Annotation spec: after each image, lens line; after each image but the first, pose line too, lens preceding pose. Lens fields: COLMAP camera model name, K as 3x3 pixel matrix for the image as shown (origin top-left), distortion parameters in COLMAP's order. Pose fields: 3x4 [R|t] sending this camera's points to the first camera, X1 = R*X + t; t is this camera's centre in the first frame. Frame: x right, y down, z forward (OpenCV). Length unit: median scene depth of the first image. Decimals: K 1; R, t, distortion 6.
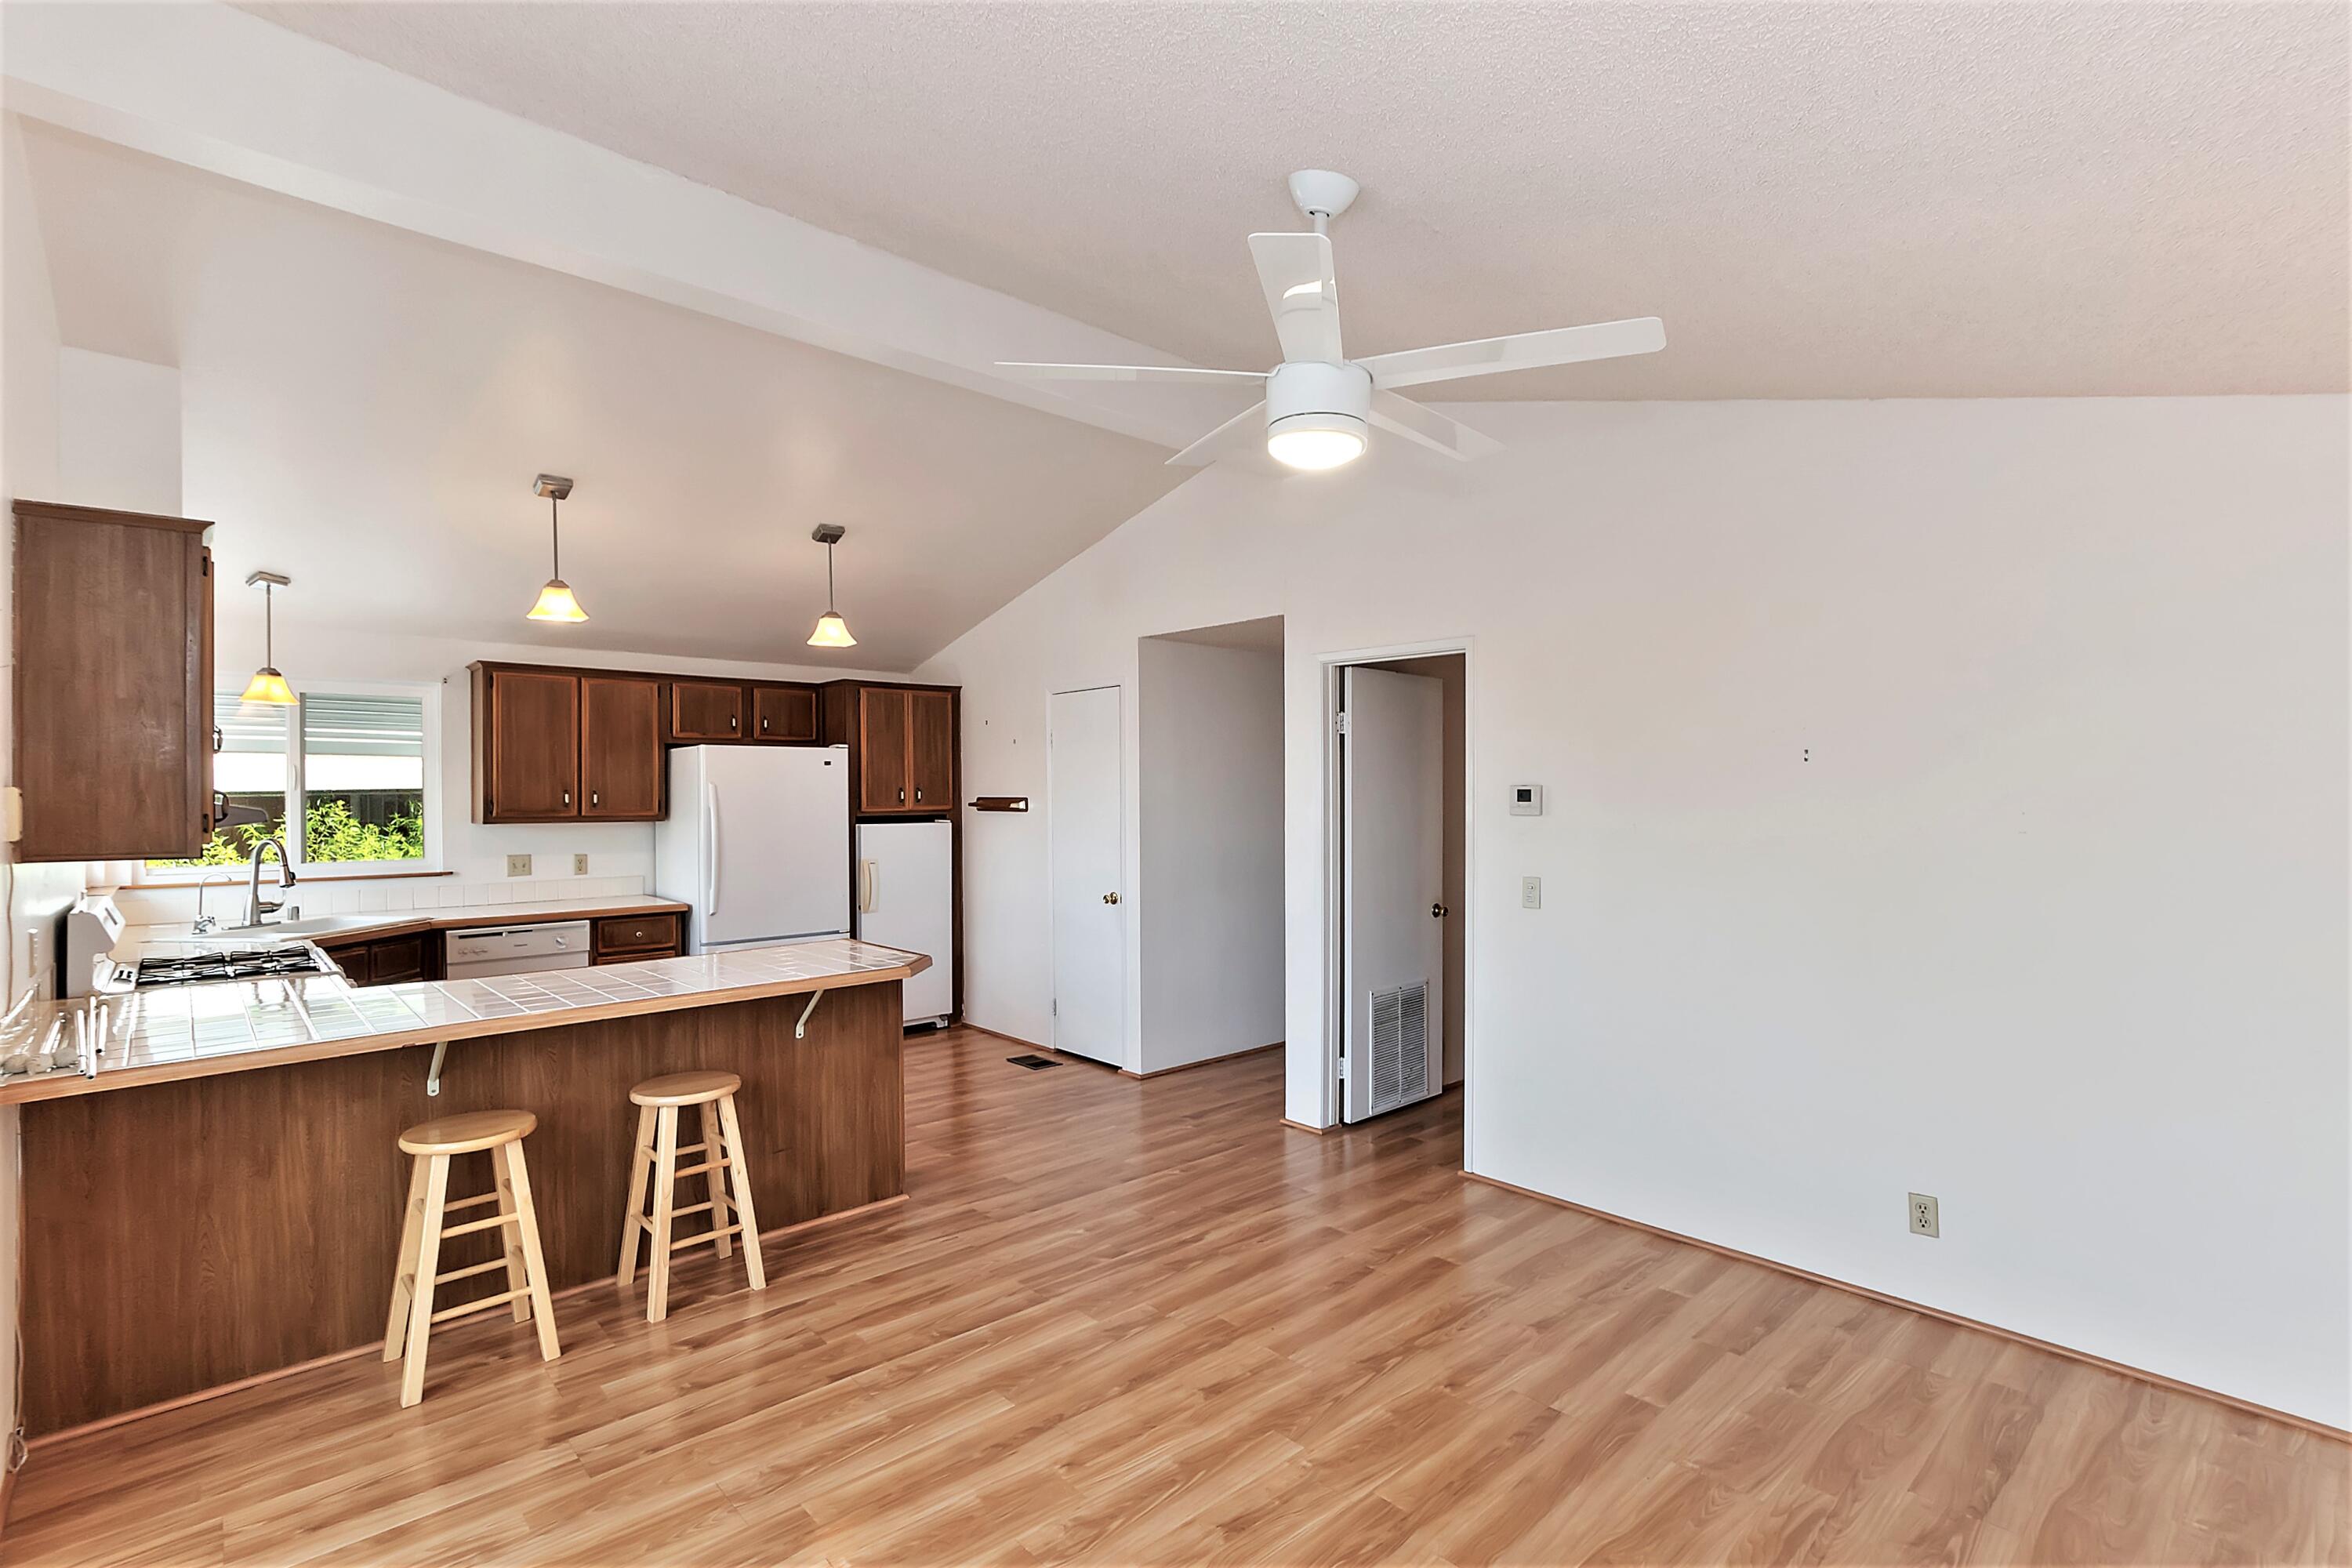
lens RADIAL K [[1115.9, 0, 1182.1], [0, 1115.9, 784.5], [0, 0, 1]] dist [-0.010765, 0.000430]
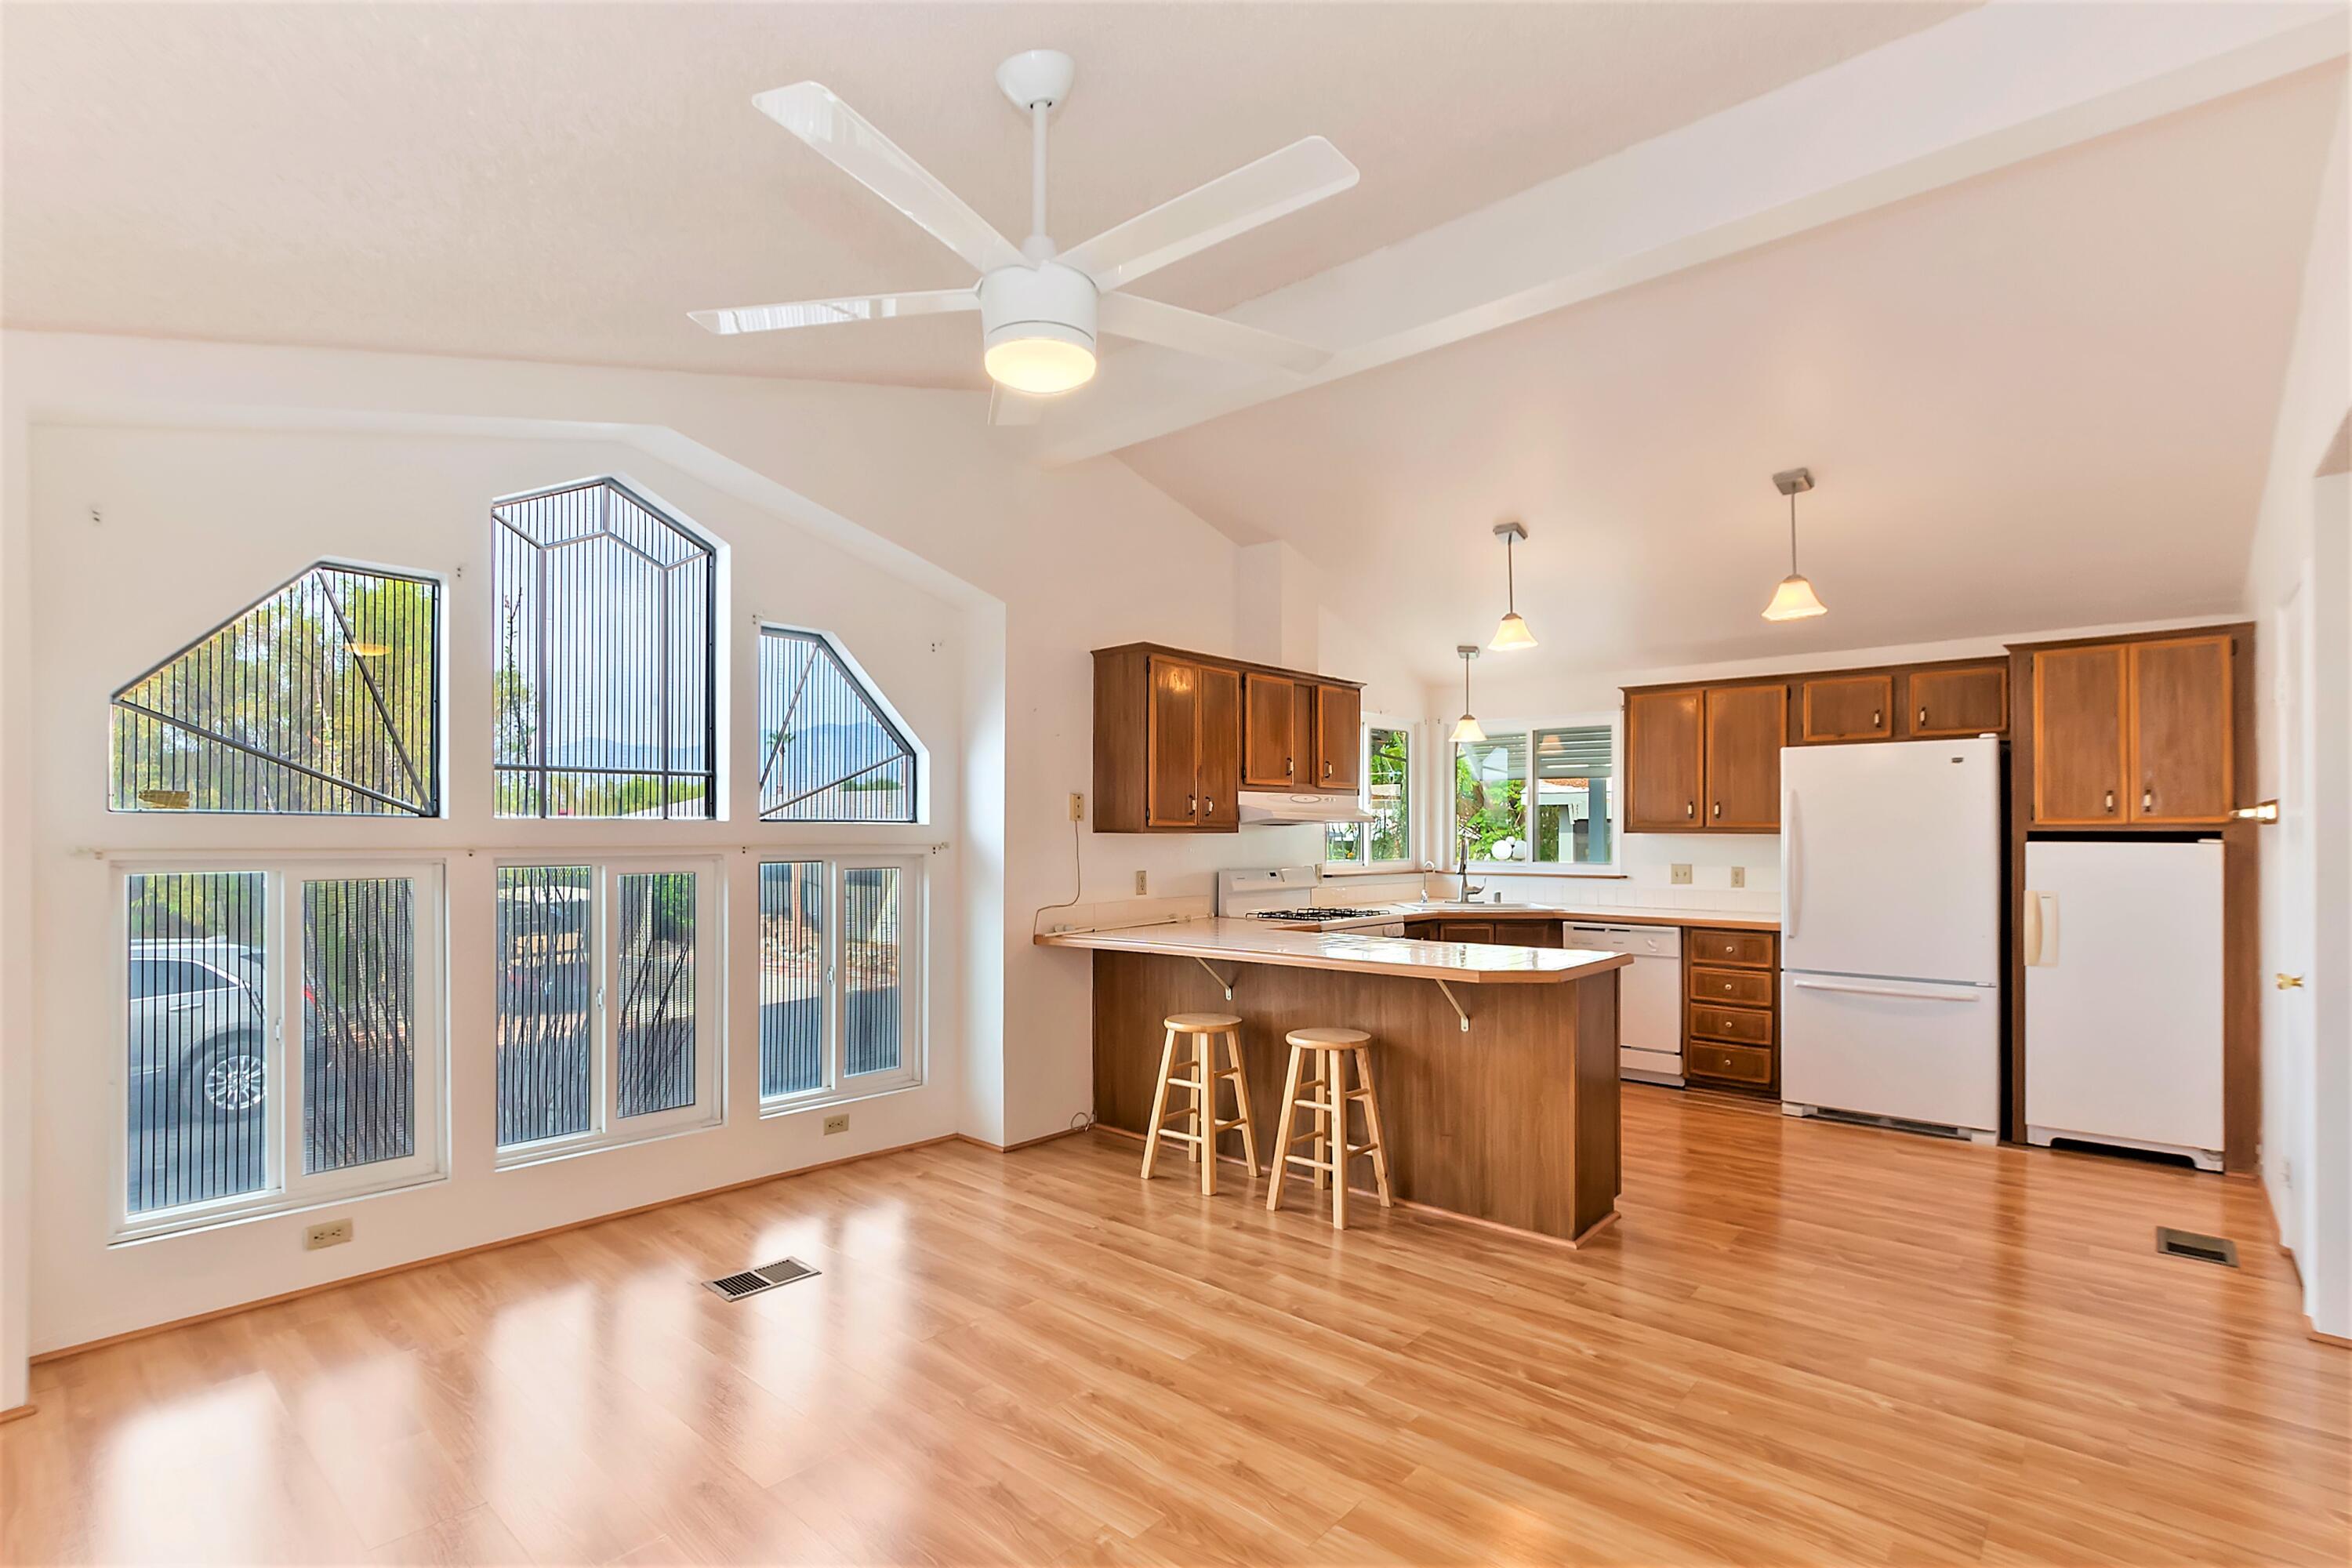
lens RADIAL K [[1115.9, 0, 1172.9], [0, 1115.9, 822.8], [0, 0, 1]] dist [-0.010765, 0.000430]
pose [[0.074458, -0.005261, -0.997210, 0.660919], [0.002273, 0.999984, -0.005106, 0.043641], [0.997222, -0.001887, 0.074469, 0.674685]]
